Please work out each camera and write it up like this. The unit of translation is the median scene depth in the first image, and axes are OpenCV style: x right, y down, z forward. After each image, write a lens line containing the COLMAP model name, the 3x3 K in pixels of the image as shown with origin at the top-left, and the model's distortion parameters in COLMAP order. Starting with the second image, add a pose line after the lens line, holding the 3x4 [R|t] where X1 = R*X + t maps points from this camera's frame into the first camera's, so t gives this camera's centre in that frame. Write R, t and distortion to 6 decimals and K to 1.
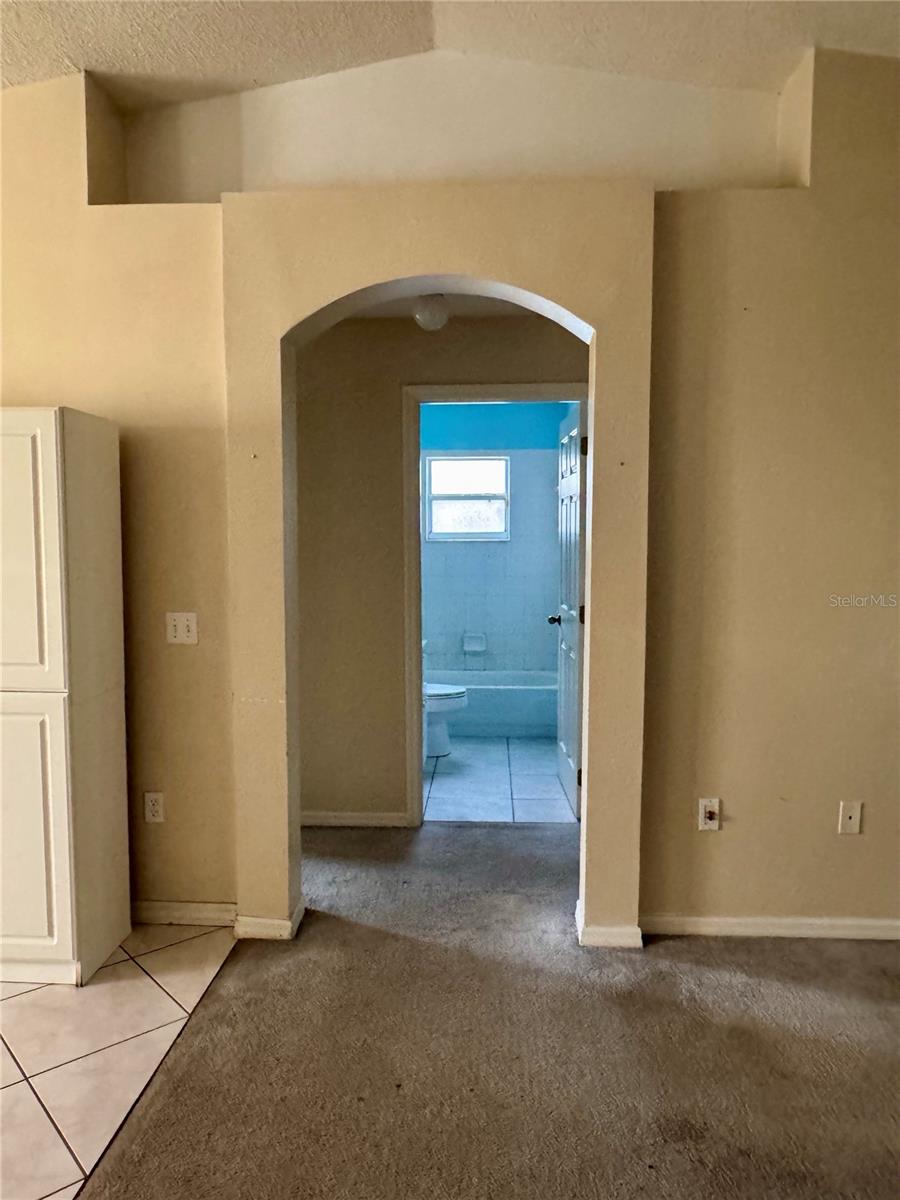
lens RADIAL K [[909.5, 0, 450.2], [0, 909.5, 621.6], [0, 0, 1]] dist [0.008237, 0.006256]
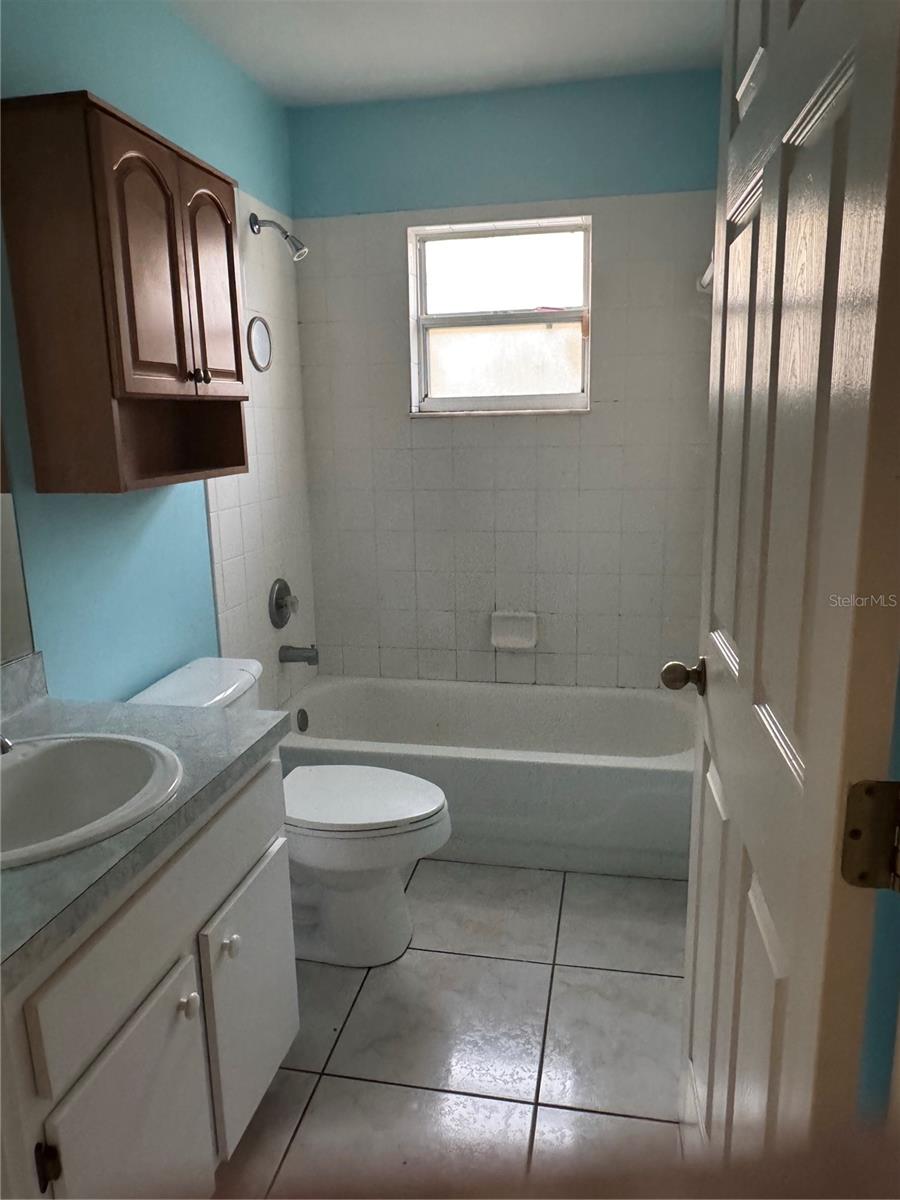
lens RADIAL K [[909.5, 0, 450.2], [0, 909.5, 621.6], [0, 0, 1]] dist [0.008237, 0.006256]
pose [[0.989968, 0.012011, -0.140783, 0.060352], [0.006301, 0.991636, 0.128912, -0.043592], [0.141154, -0.128506, 0.981612, 0.522612]]
